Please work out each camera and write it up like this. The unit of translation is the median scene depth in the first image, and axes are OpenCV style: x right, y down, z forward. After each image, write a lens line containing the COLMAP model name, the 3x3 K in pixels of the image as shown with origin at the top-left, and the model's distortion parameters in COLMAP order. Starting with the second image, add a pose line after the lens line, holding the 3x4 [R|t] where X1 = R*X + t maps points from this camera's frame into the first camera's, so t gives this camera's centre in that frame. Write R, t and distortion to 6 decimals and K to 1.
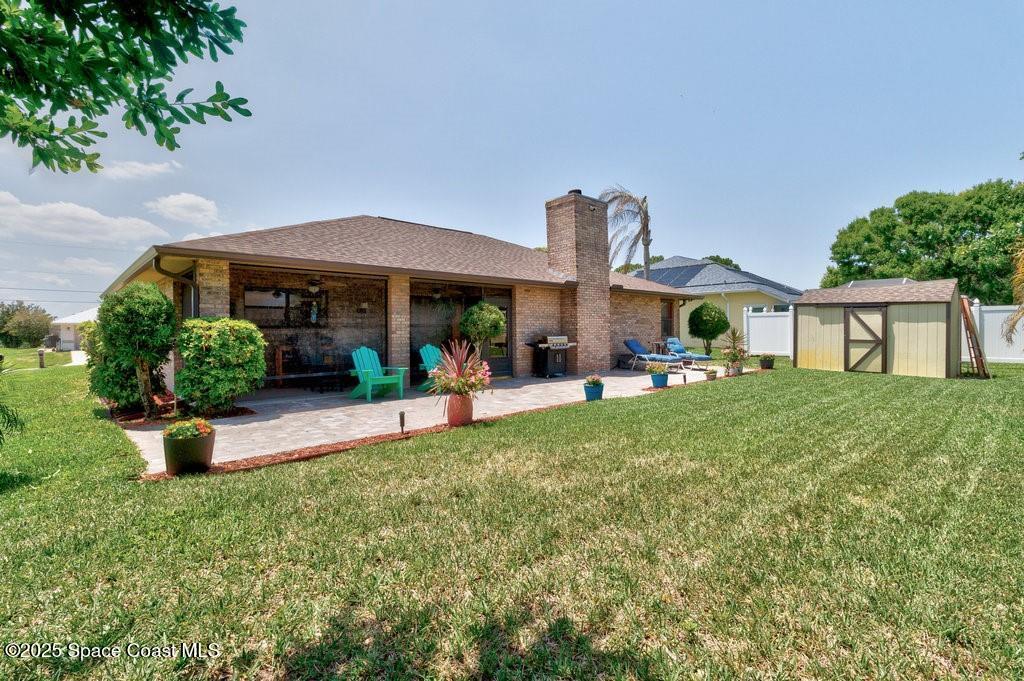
lens RADIAL K [[473.2, 0, 511.7], [0, 473.2, 330.7], [0, 0, 1]] dist [0.000793, 0.000023]
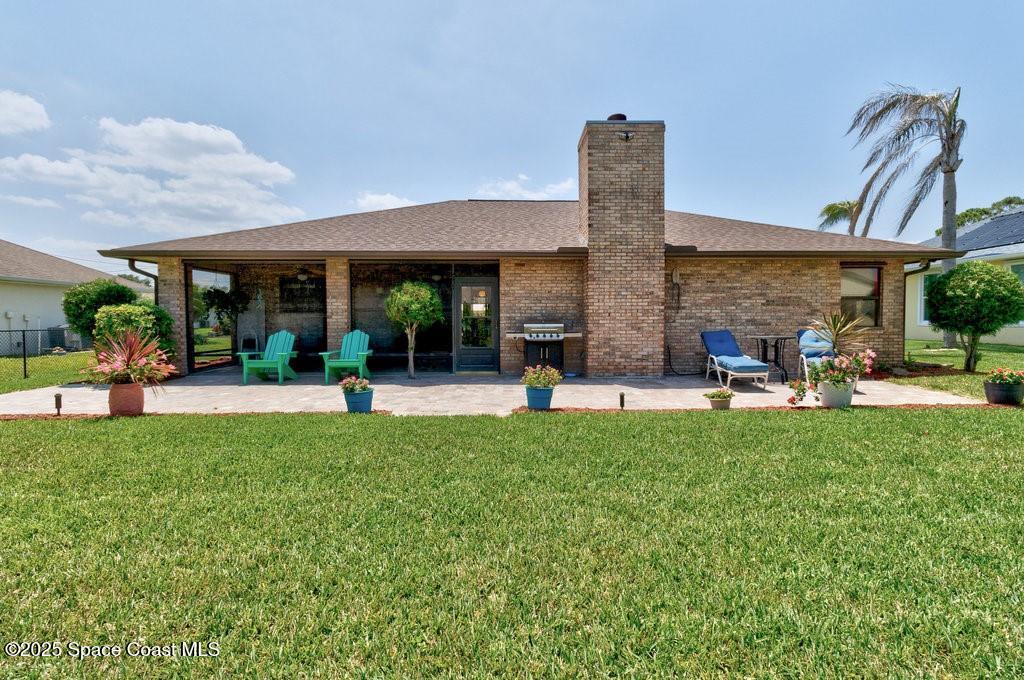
lens RADIAL K [[450.5, 0, 512.0], [0, 450.5, 340.0], [0, 0, 1]] dist [0.000456, 0.000072]
pose [[0.751229, 0.038794, -0.658901, 0.511018], [-0.004111, 0.998527, 0.054103, -0.000541], [0.660029, -0.037935, 0.750282, 0.414964]]
